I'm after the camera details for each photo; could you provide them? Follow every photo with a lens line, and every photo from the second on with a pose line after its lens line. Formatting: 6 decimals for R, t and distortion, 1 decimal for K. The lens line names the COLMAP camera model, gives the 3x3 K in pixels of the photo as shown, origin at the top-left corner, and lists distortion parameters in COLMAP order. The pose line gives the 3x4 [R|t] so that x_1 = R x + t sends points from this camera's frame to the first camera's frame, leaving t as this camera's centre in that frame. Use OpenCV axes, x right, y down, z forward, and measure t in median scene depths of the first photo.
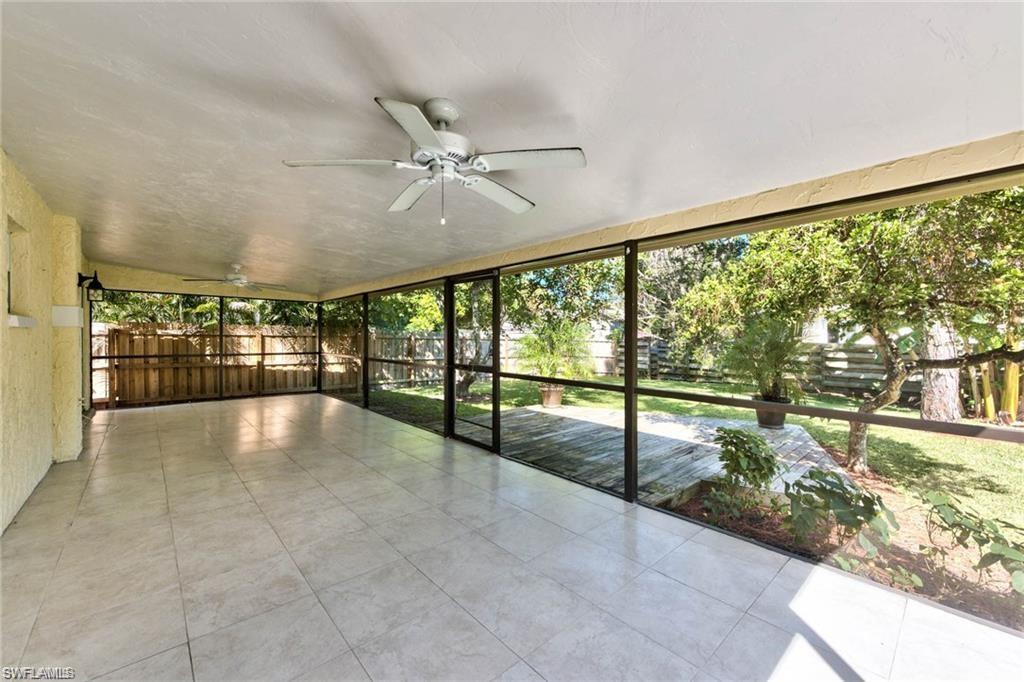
lens RADIAL K [[404.6, 0, 510.1], [0, 404.6, 338.9], [0, 0, 1]] dist [0.000869, -0.000031]
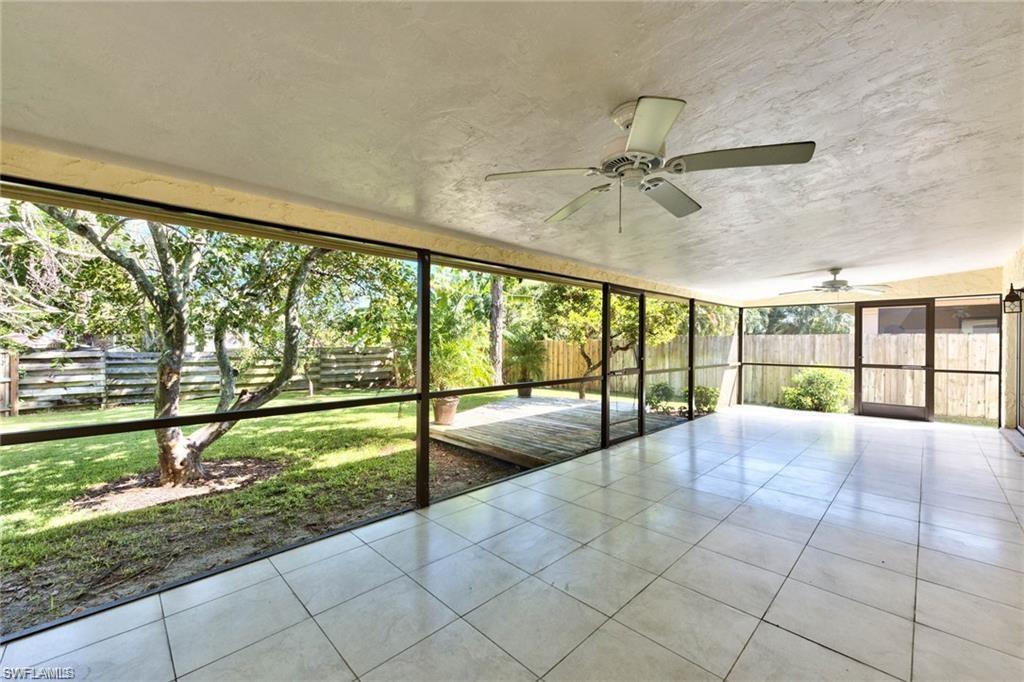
lens RADIAL K [[404.6, 0, 512.8], [0, 404.6, 341.4], [0, 0, 1]] dist [0.000869, -0.000031]
pose [[-0.064414, -0.005524, 0.997908, -0.457503], [-0.000255, 0.999985, 0.005519, -0.014133], [-0.997923, 0.000102, -0.064415, 0.542217]]
